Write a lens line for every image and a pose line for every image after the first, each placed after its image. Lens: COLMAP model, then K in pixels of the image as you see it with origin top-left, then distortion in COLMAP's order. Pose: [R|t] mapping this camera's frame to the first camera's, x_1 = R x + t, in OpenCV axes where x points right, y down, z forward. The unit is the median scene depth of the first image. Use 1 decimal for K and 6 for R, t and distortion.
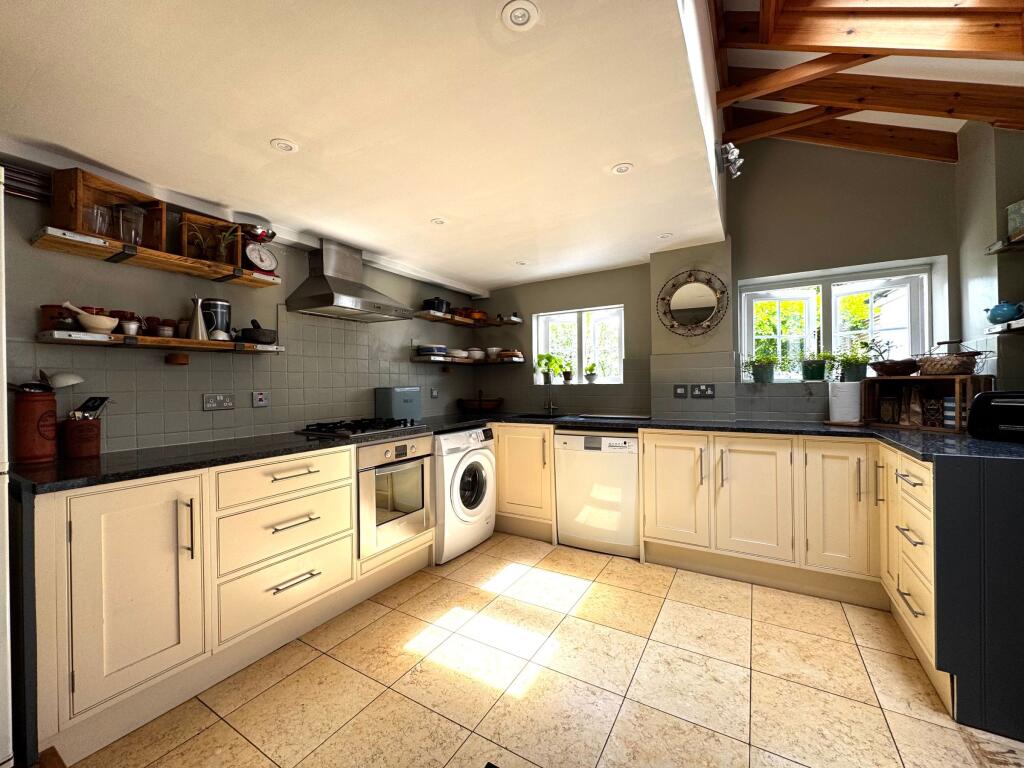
lens RADIAL K [[408.0, 0, 511.2], [0, 408.0, 383.4], [0, 0, 1]] dist [-0.001663, -0.000135]
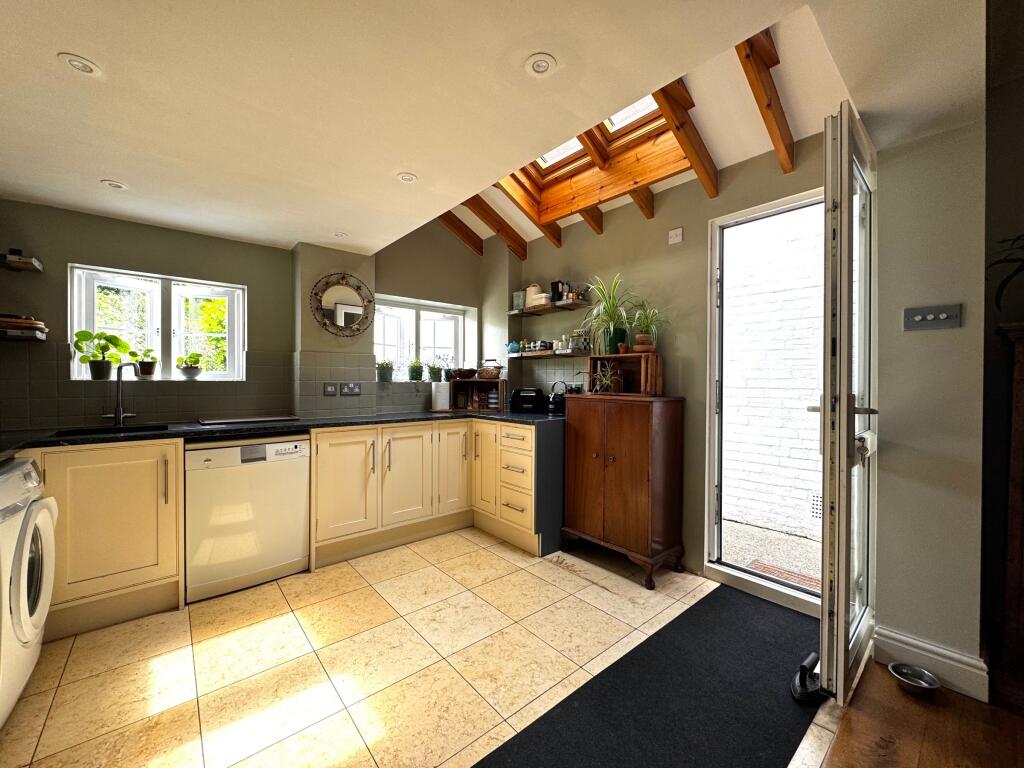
lens RADIAL K [[408.0, 0, 511.2], [0, 408.0, 383.4], [0, 0, 1]] dist [-0.001663, -0.000135]
pose [[0.321823, 0.008527, 0.946762, -0.423449], [-0.011118, 0.999925, -0.005227, 0.005287], [-0.946735, -0.008844, 0.321893, 0.266285]]
